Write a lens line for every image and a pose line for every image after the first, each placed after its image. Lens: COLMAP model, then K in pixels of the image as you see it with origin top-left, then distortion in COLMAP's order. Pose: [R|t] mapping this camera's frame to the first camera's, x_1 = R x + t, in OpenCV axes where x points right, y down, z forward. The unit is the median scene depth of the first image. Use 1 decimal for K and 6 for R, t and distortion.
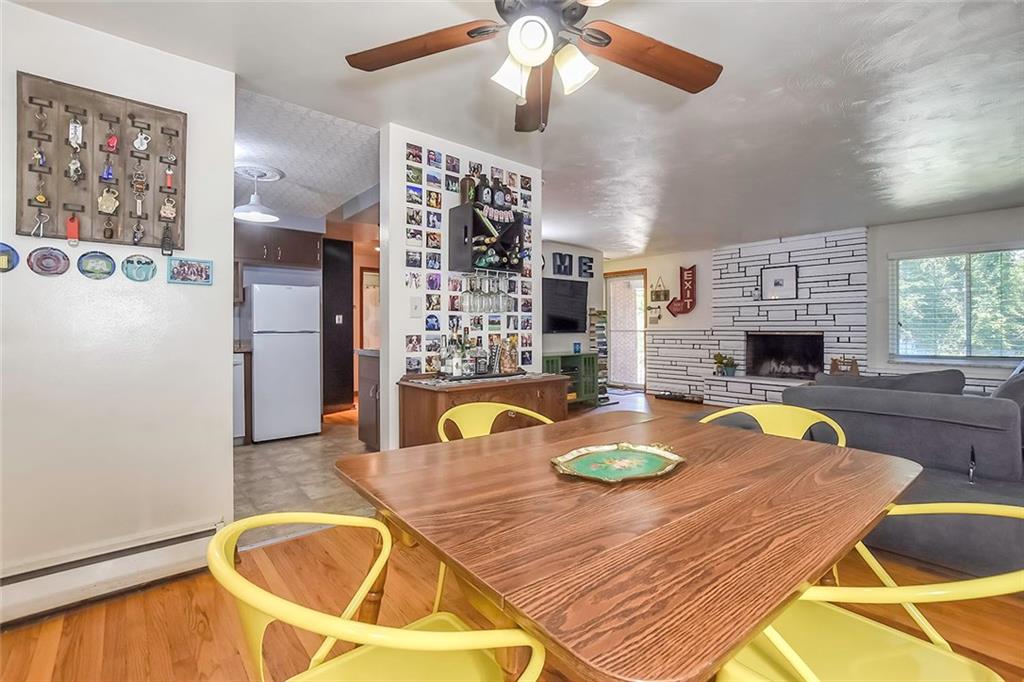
lens RADIAL K [[476.9, 0, 517.5], [0, 476.9, 324.4], [0, 0, 1]] dist [-0.026223, -0.000168]
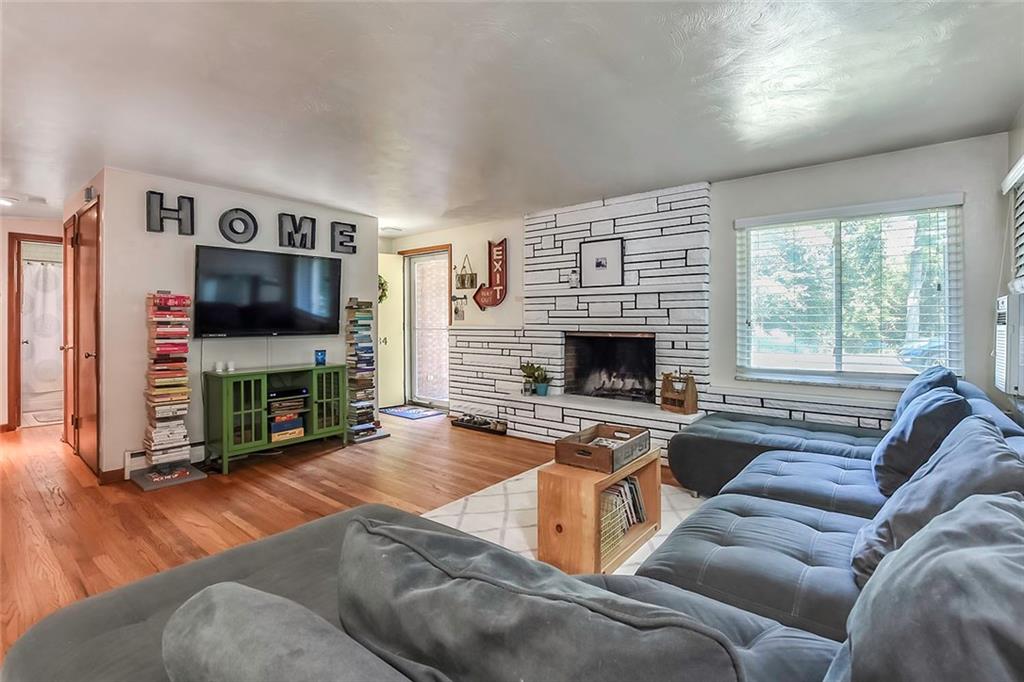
lens RADIAL K [[497.8, 0, 511.6], [0, 497.8, 313.6], [0, 0, 1]] dist [-0.044270, 0.000008]
pose [[0.986486, 0.000511, 0.163846, 0.277993], [-0.000083, 0.999997, -0.002615, -0.010089], [-0.163846, 0.002566, 0.986483, 0.273176]]
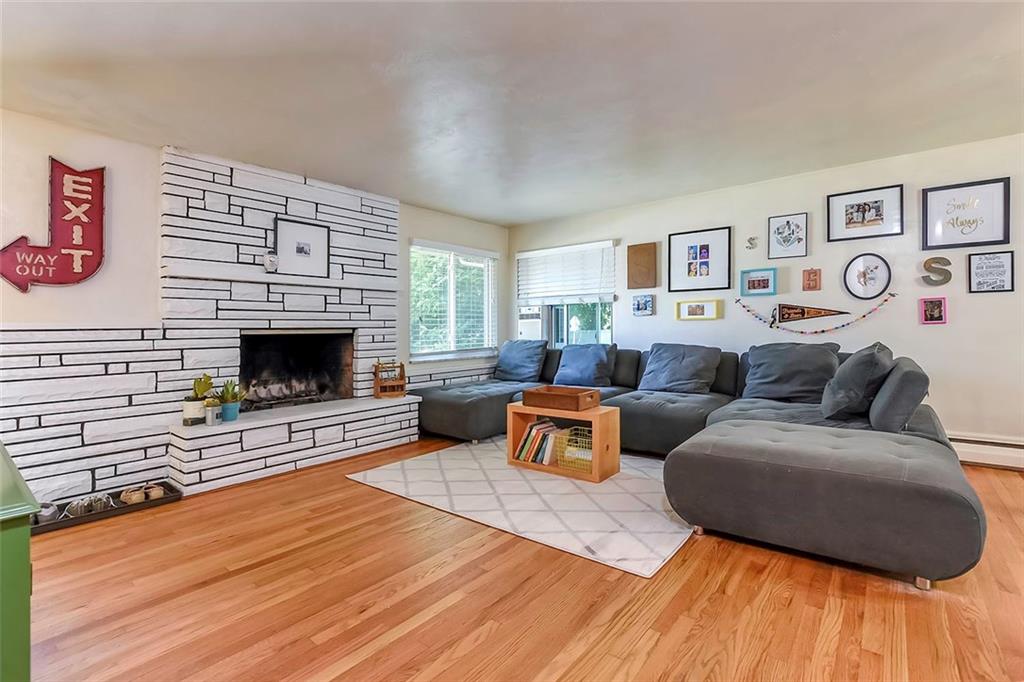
lens RADIAL K [[476.9, 0, 517.5], [0, 476.9, 324.4], [0, 0, 1]] dist [-0.026223, -0.000168]
pose [[-0.203008, 0.011065, 0.979115, -0.091939], [0.004201, 0.999937, -0.010429, 0.015486], [-0.979168, 0.001996, -0.203042, 0.788235]]
